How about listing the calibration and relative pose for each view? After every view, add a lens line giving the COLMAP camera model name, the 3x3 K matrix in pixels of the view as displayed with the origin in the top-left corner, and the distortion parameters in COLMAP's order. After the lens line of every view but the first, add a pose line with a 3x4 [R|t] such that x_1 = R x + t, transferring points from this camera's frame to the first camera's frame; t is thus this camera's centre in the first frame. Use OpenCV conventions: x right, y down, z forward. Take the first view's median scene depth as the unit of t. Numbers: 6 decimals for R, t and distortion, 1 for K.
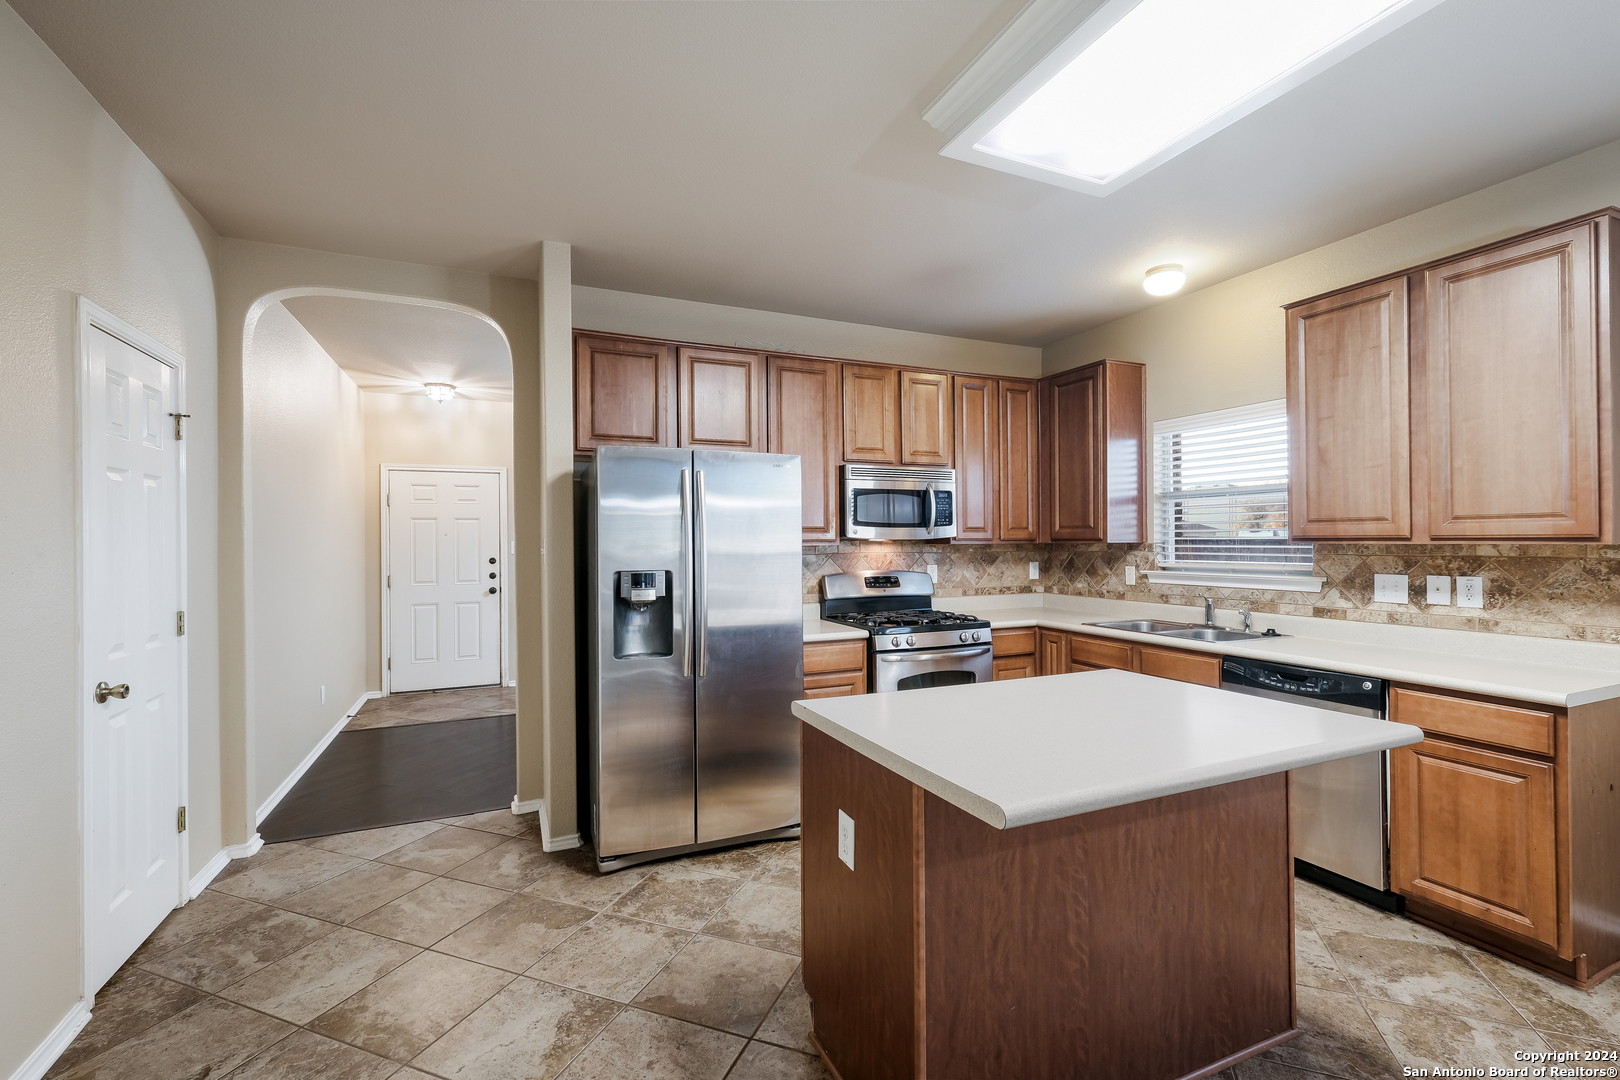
lens RADIAL K [[696.2, 0, 807.5], [0, 696.2, 536.7], [0, 0, 1]] dist [0.000247, 0.001256]
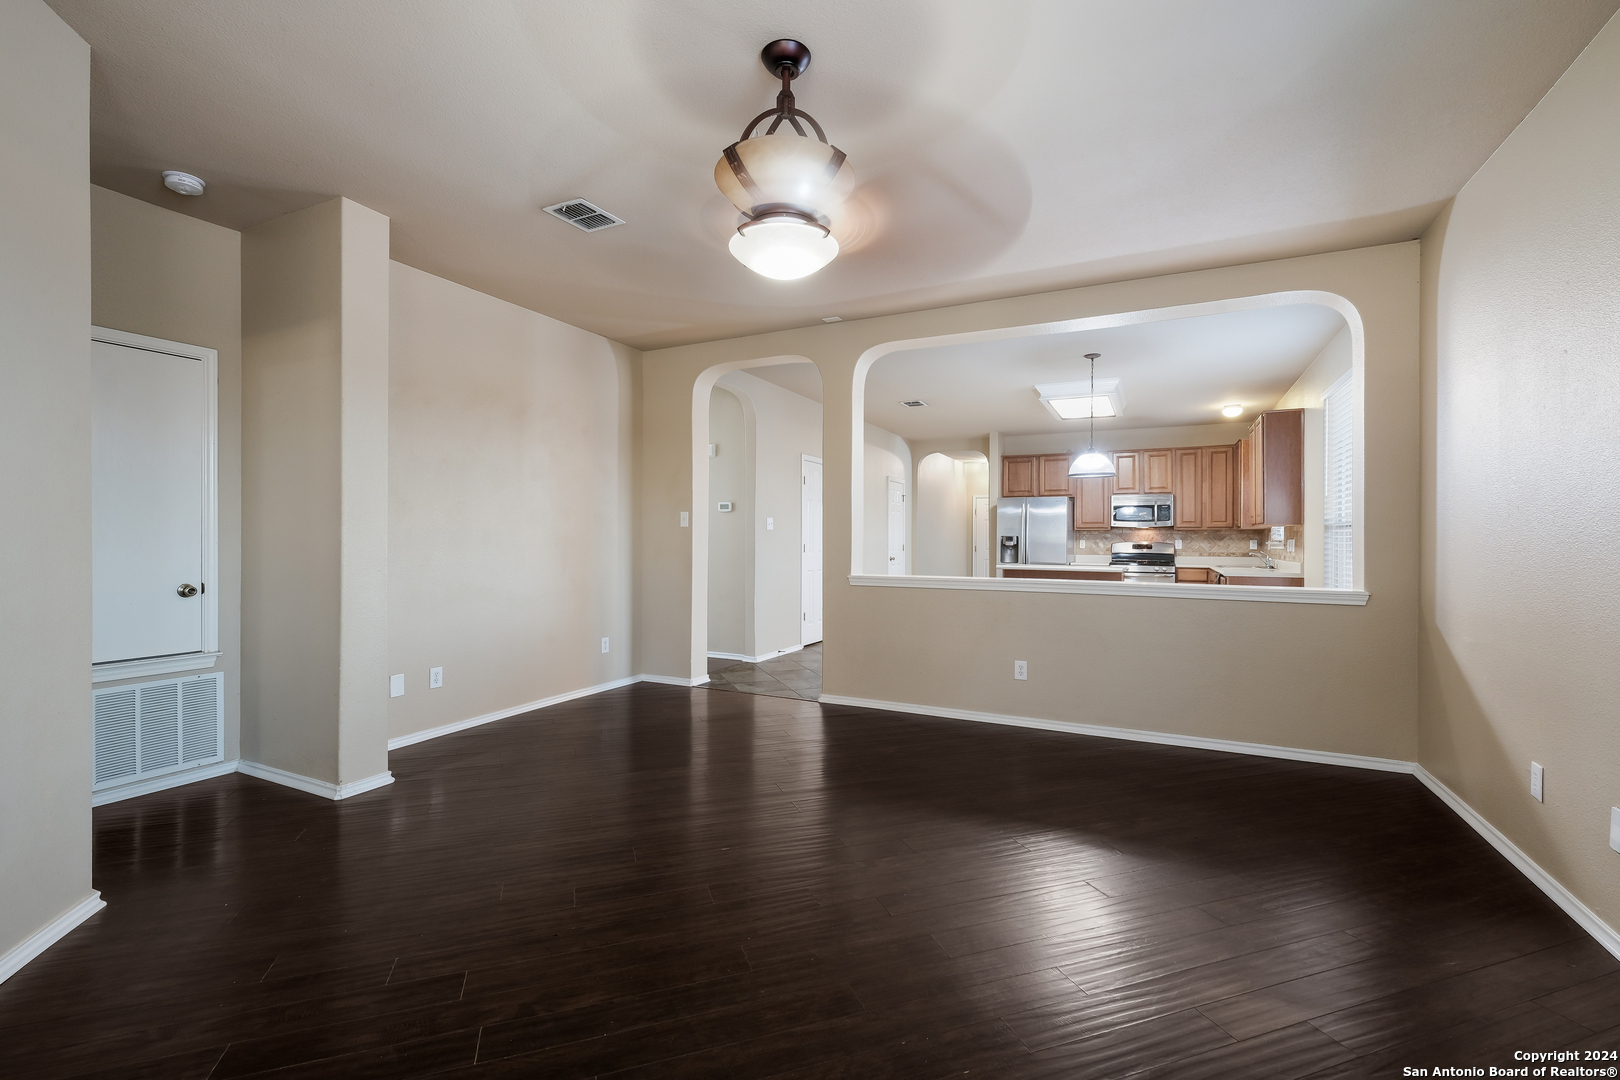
lens RADIAL K [[696.2, 0, 807.5], [0, 696.2, 536.7], [0, 0, 1]] dist [0.000247, 0.001256]
pose [[0.635985, 0.008212, -0.771658, 1.421847], [-0.004790, 0.999966, 0.006693, 0.030058], [0.771687, -0.000561, 0.636003, -1.525335]]
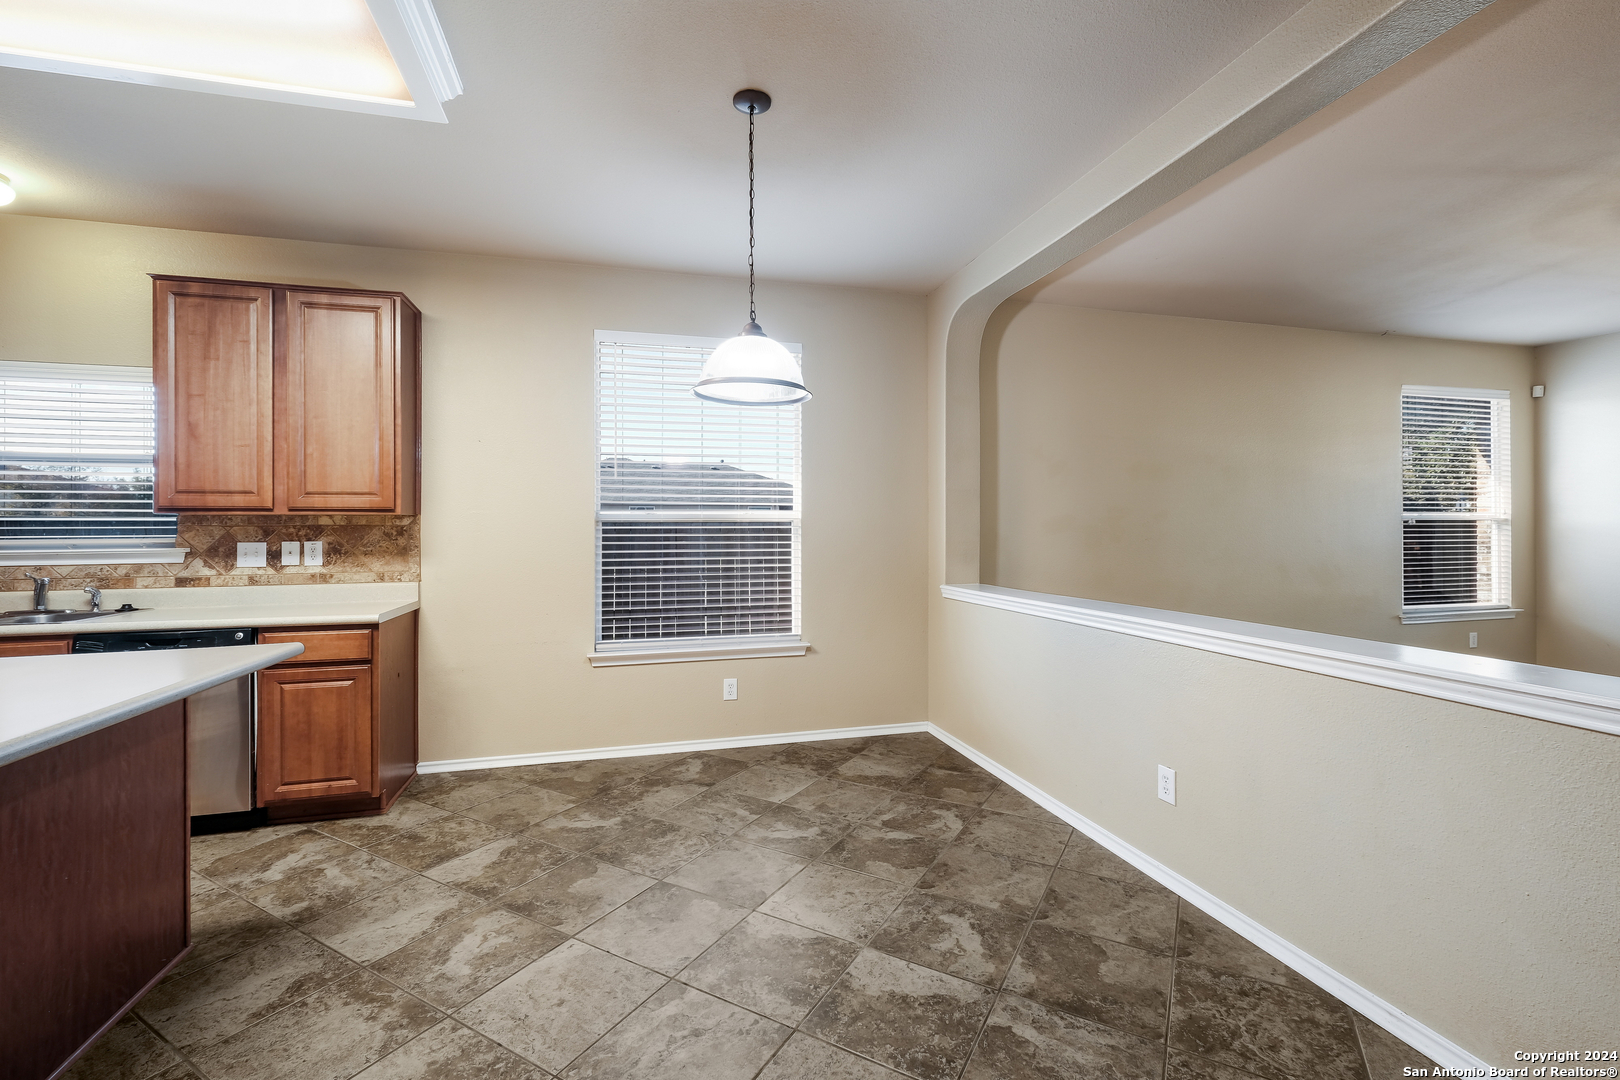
lens RADIAL K [[695.6, 0, 806.2], [0, 695.6, 524.9], [0, 0, 1]] dist [0.002313, -0.000184]
pose [[0.158705, 0.010486, 0.987270, -0.131702], [-0.002107, 0.999945, -0.010282, 0.031002], [-0.987324, -0.000448, 0.158719, -0.072717]]
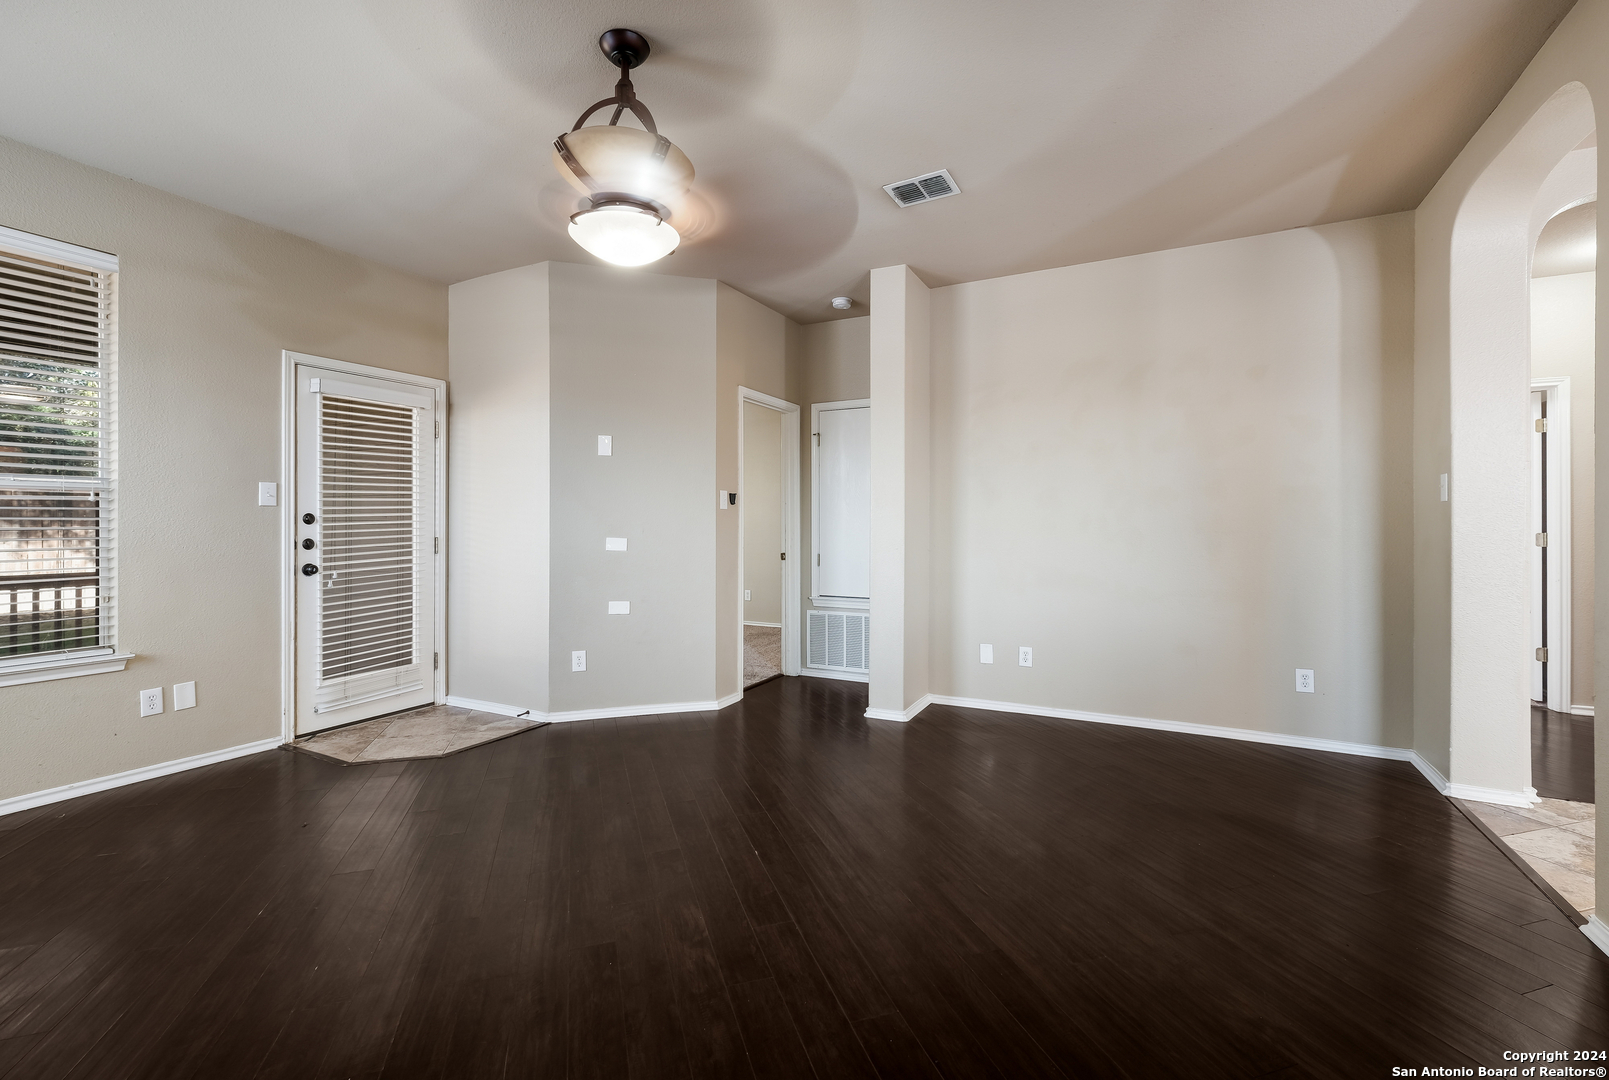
lens RADIAL K [[701.5, 0, 800.9], [0, 701.5, 521.3], [0, 0, 1]] dist [-0.000643, -0.000029]
pose [[-0.780188, 0.004115, -0.625532, 1.193988], [0.005220, 0.999986, 0.000067, 0.042279], [0.625524, -0.003213, -0.780199, -0.503454]]
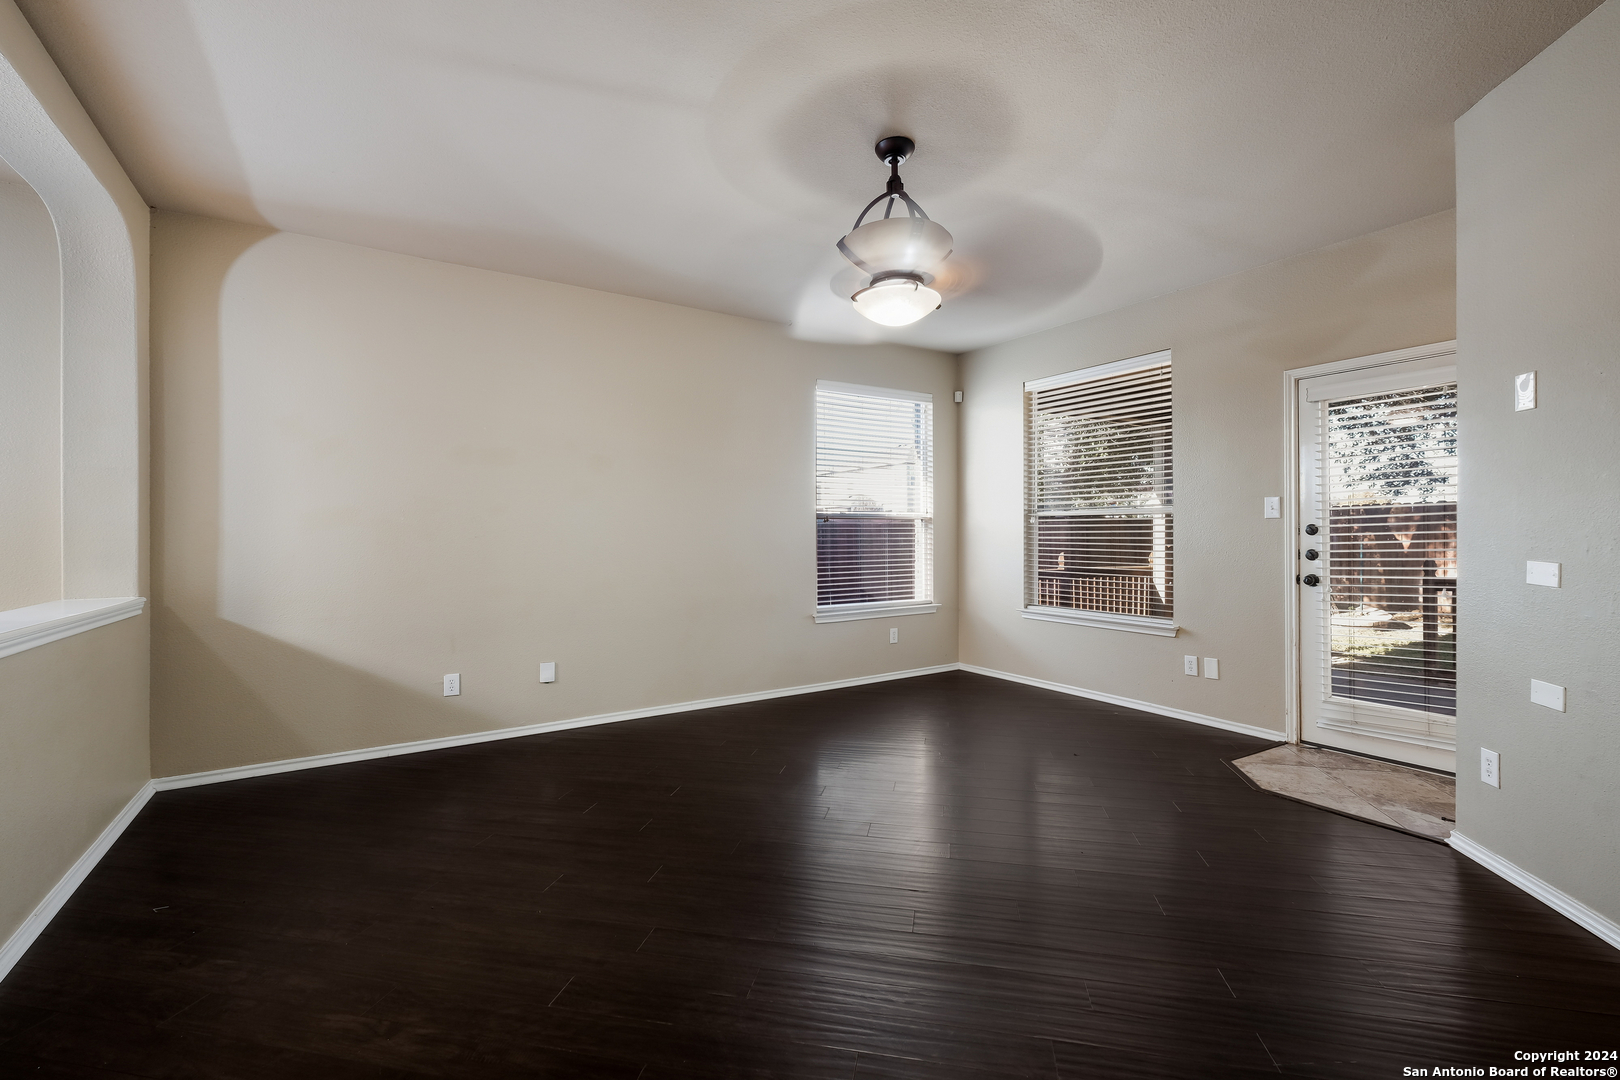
lens RADIAL K [[695.6, 0, 806.2], [0, 695.6, 524.9], [0, 0, 1]] dist [0.002313, -0.000184]
pose [[-0.159315, 0.020337, 0.987018, 0.119113], [-0.001061, 0.999784, -0.020771, 0.050936], [-0.987227, -0.004357, -0.159259, -0.893554]]
